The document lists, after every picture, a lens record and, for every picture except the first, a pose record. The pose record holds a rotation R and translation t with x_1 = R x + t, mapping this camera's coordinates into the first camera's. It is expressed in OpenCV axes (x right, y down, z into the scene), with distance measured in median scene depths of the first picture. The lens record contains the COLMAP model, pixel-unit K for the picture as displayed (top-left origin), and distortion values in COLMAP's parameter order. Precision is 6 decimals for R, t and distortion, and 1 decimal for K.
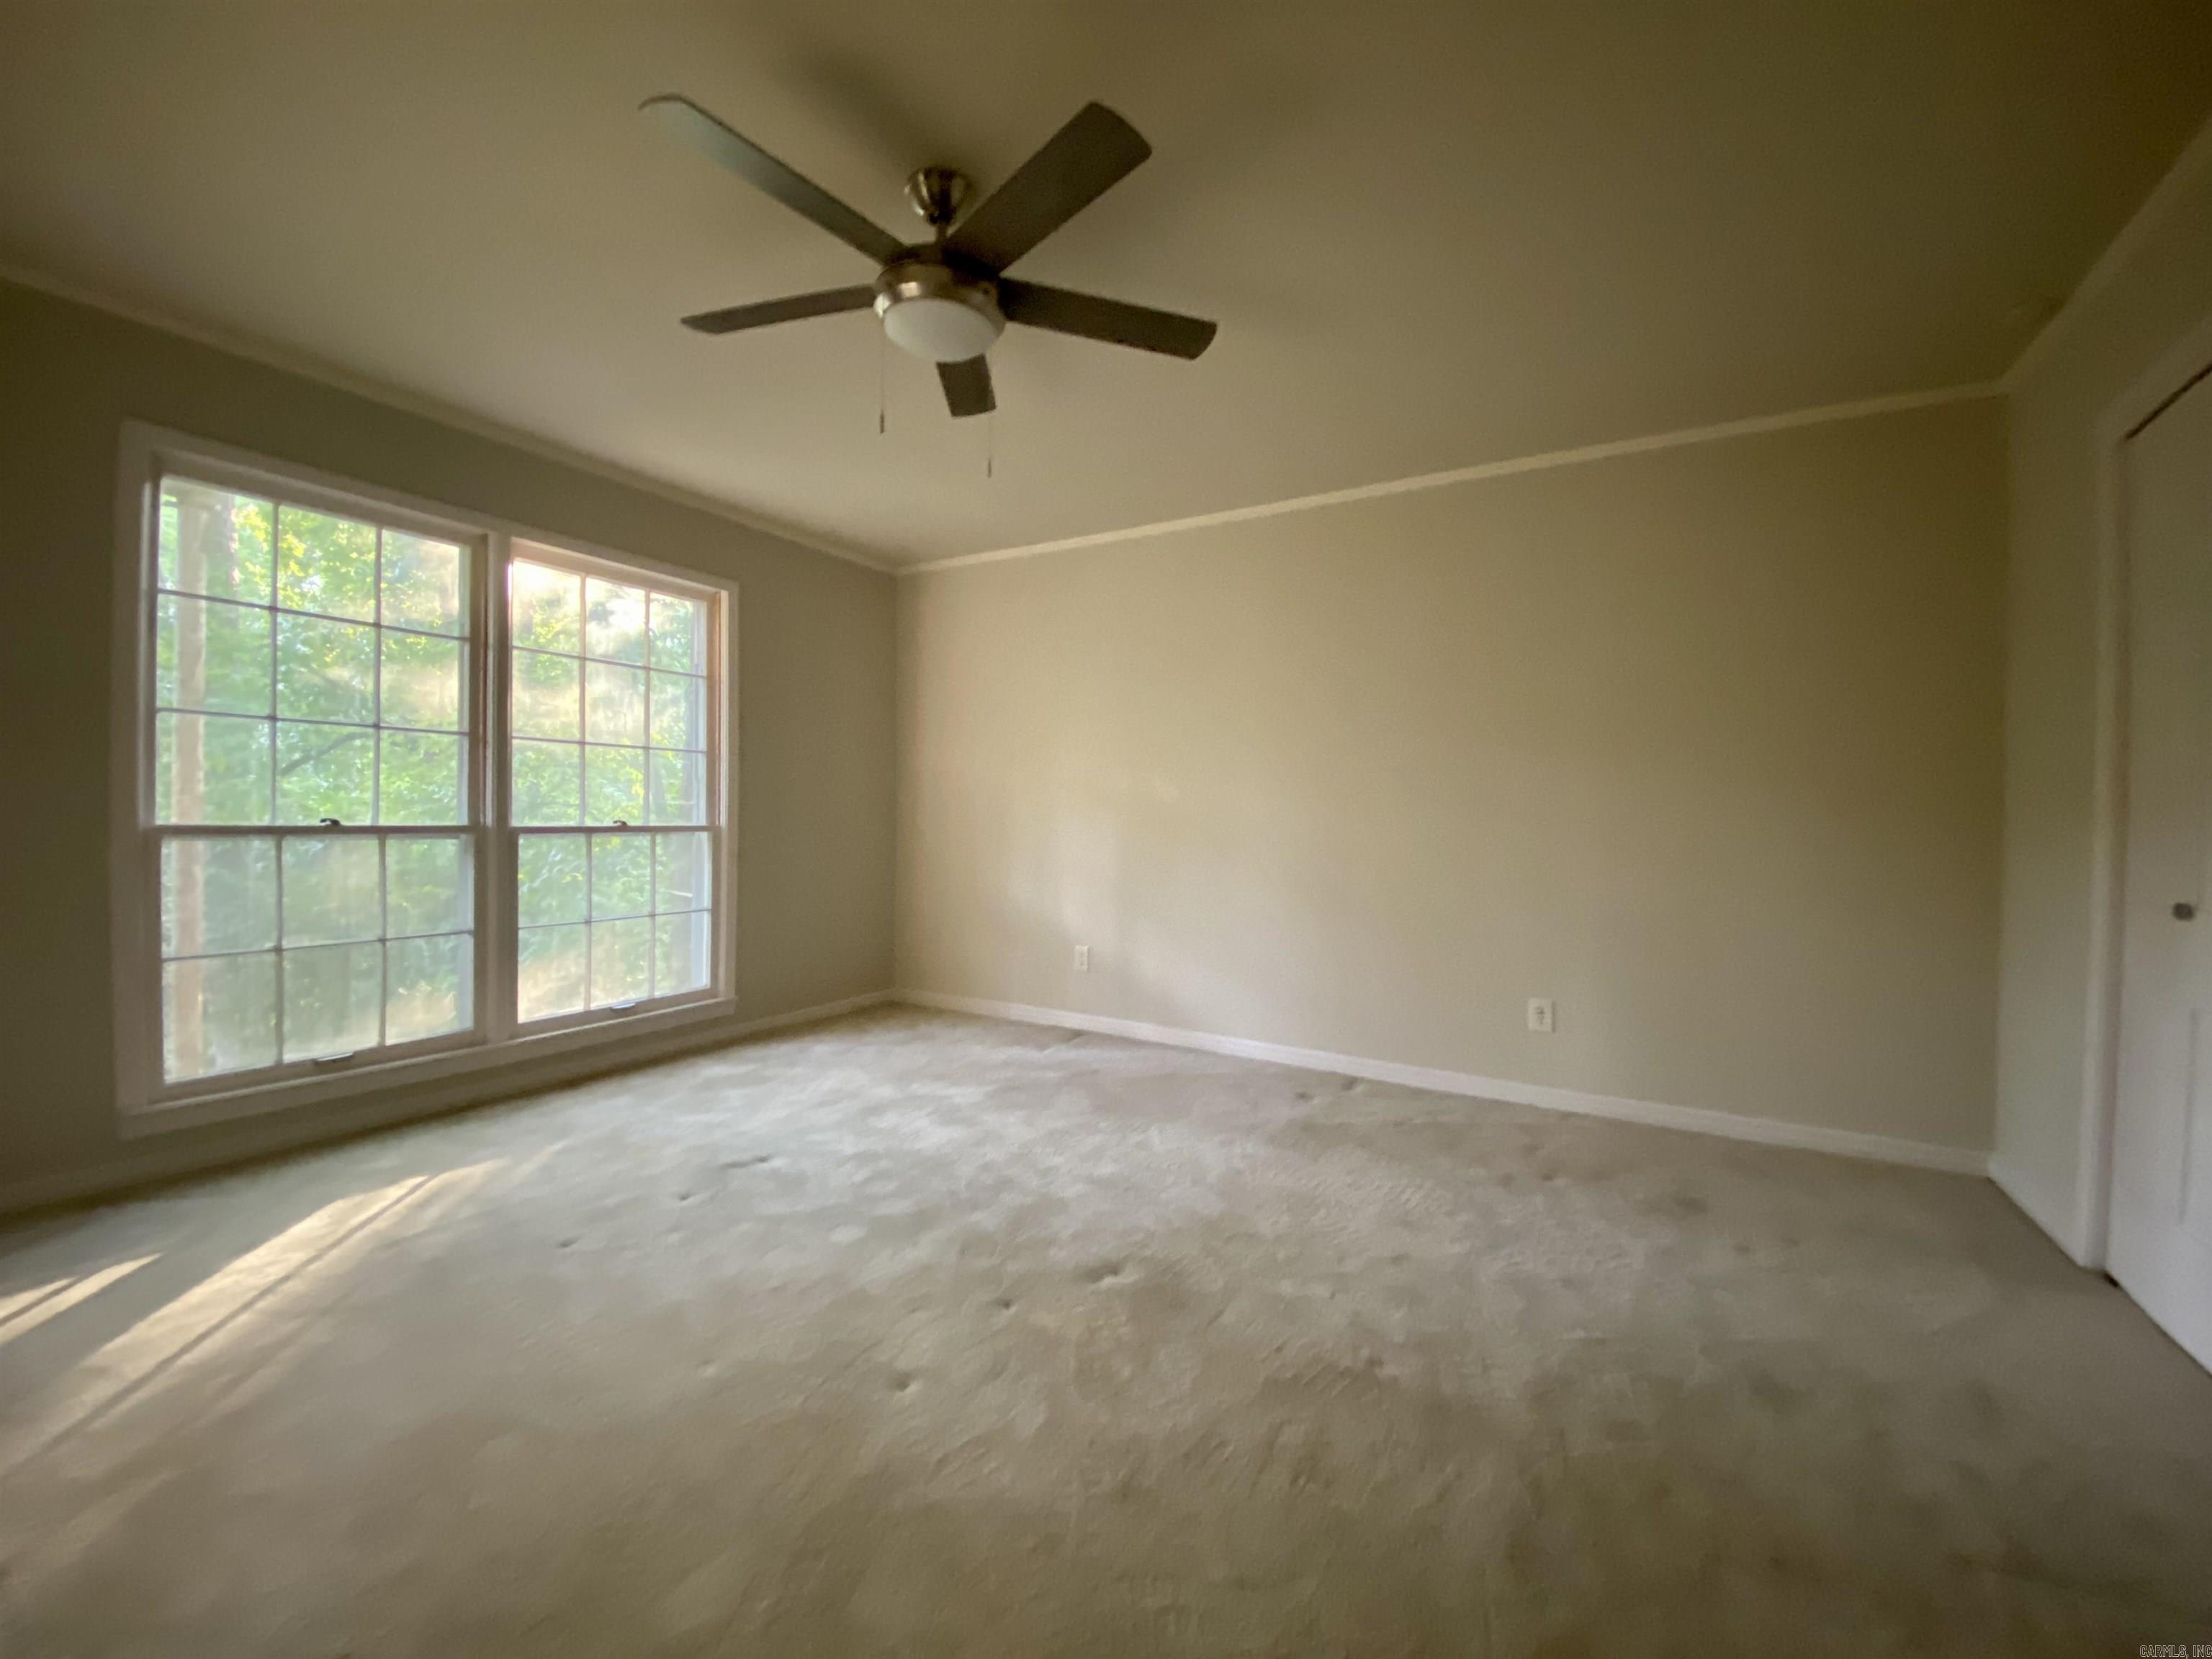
lens RADIAL K [[899.5, 0, 1104.3], [0, 899.5, 834.3], [0, 0, 1]] dist [0.003321, -0.017832]
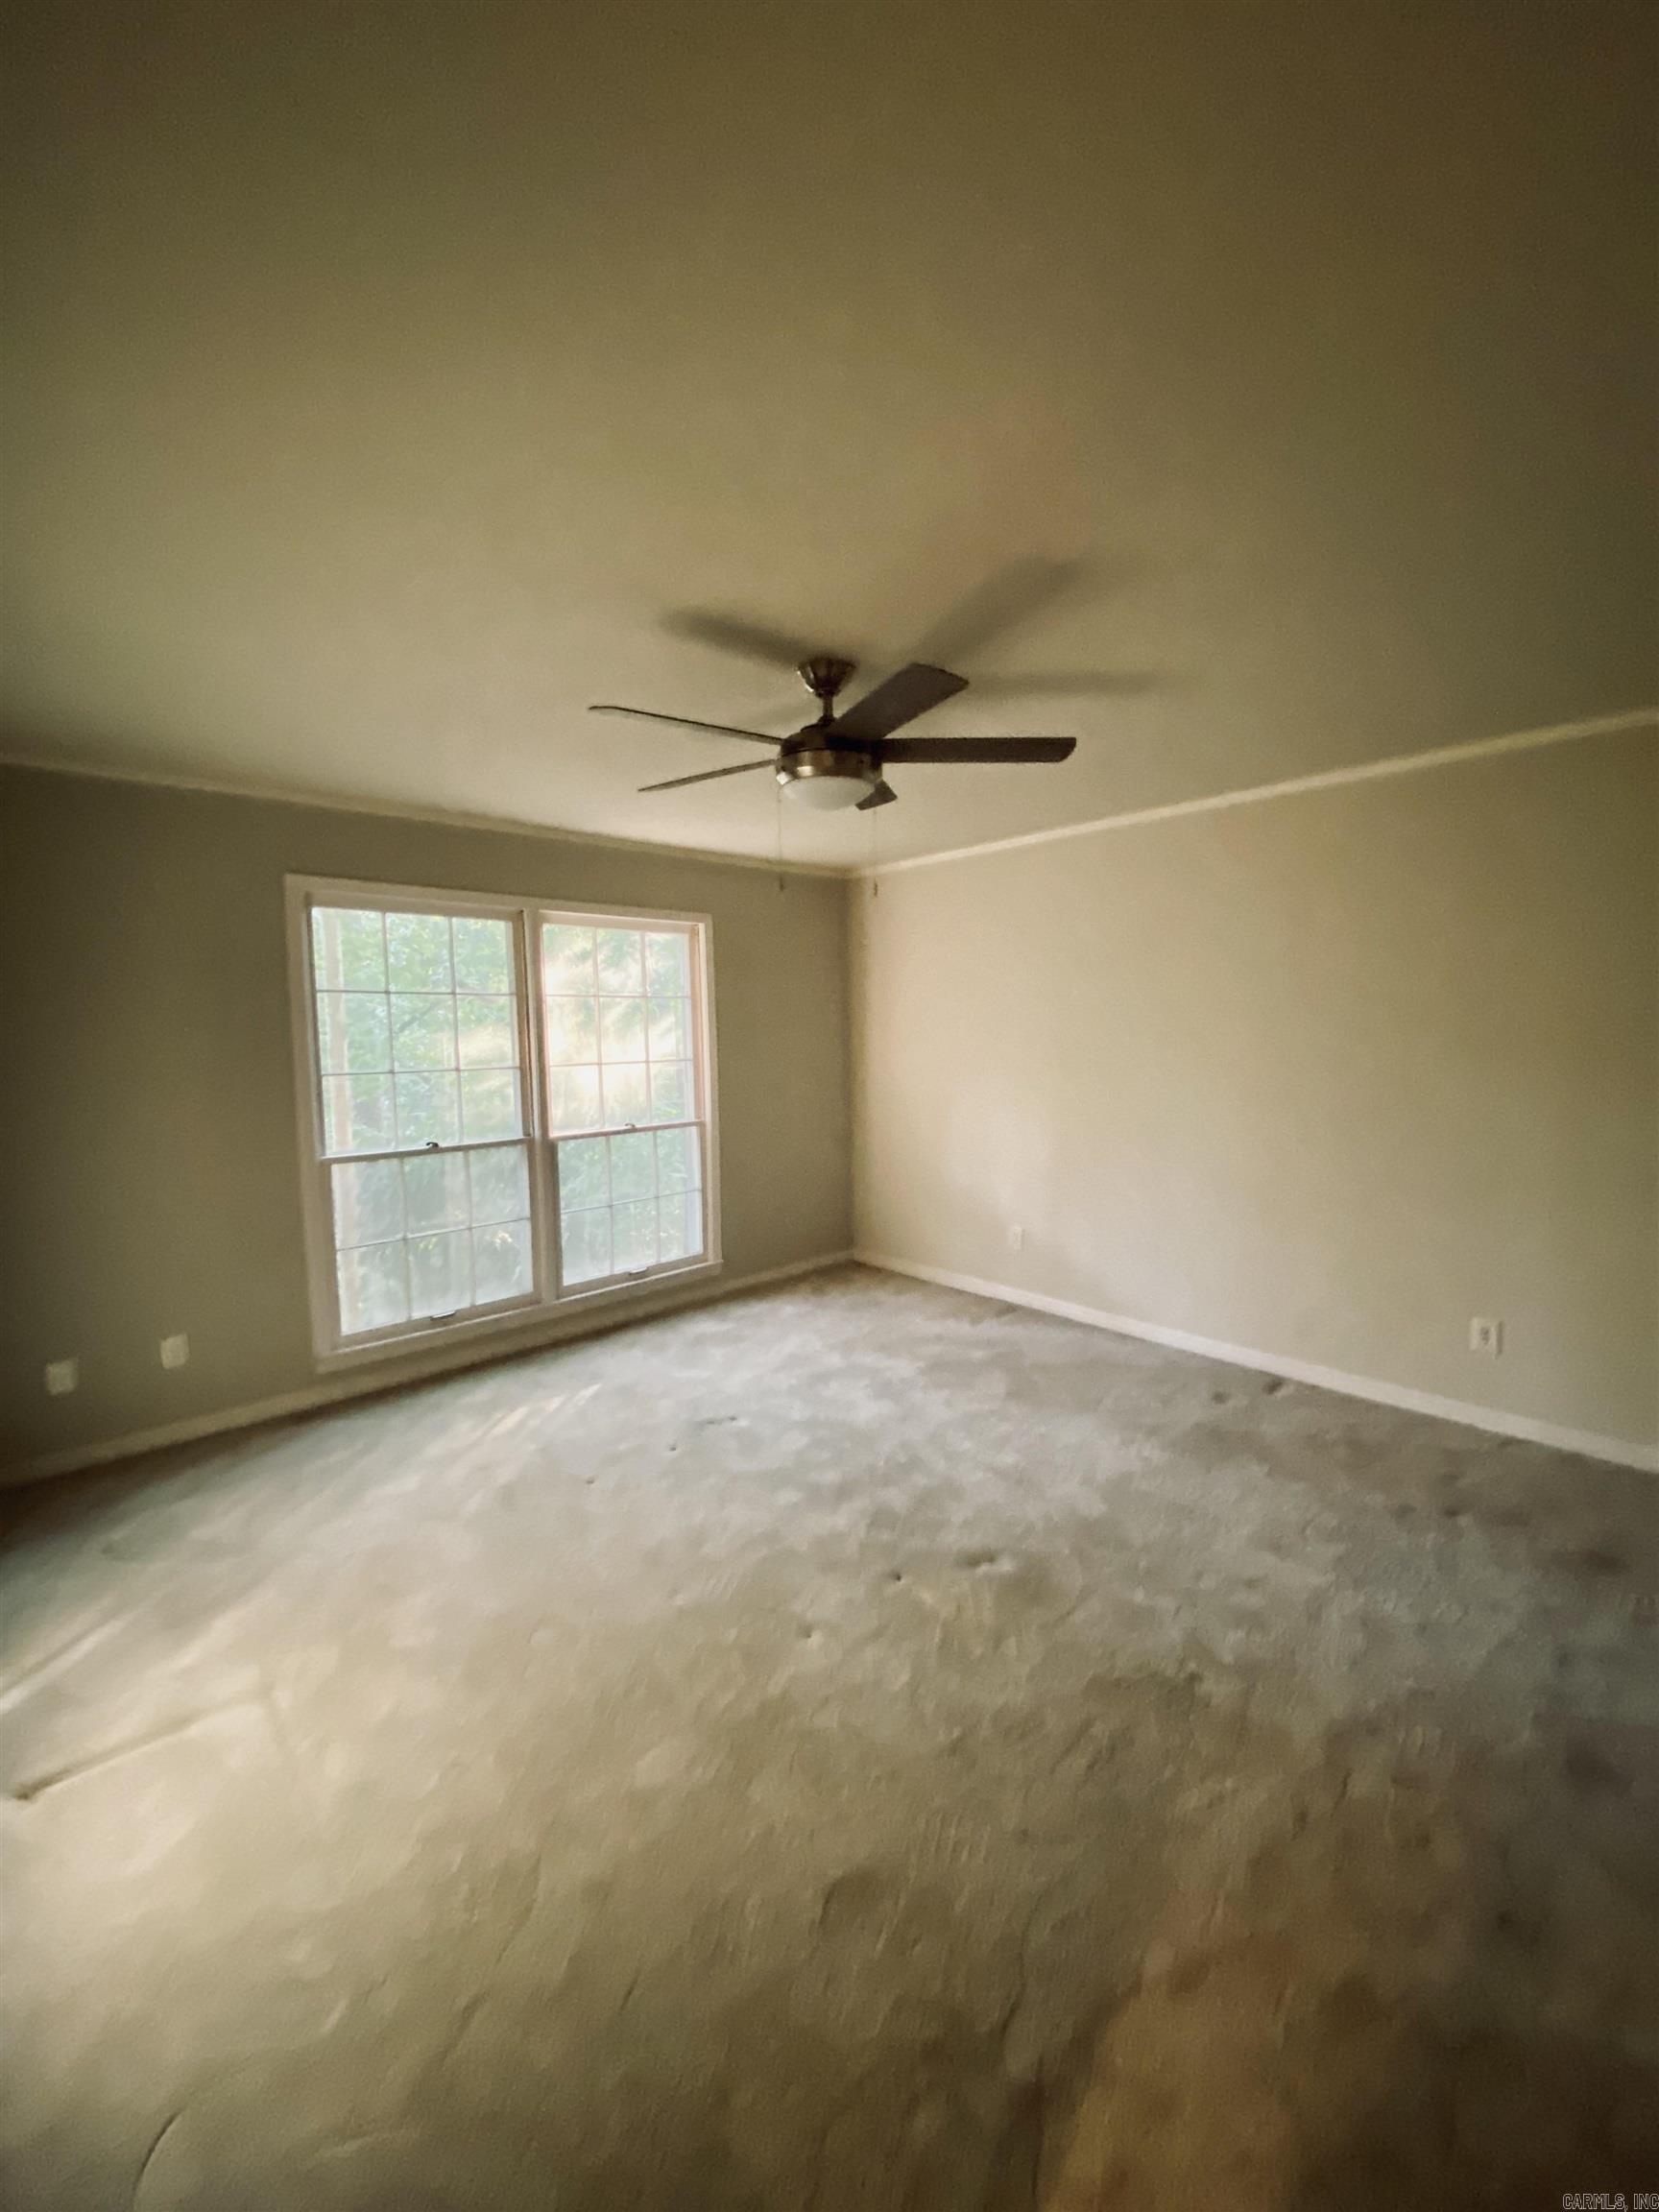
lens RADIAL K [[899.5, 0, 829.5], [0, 899.5, 1106.0], [0, 0, 1]] dist [0.003321, -0.017832]
pose [[0.955281, 0.001212, -0.295697, 0.122196], [0.021190, 0.997140, 0.072544, -0.162914], [0.294939, -0.075566, 0.952523, -0.128898]]
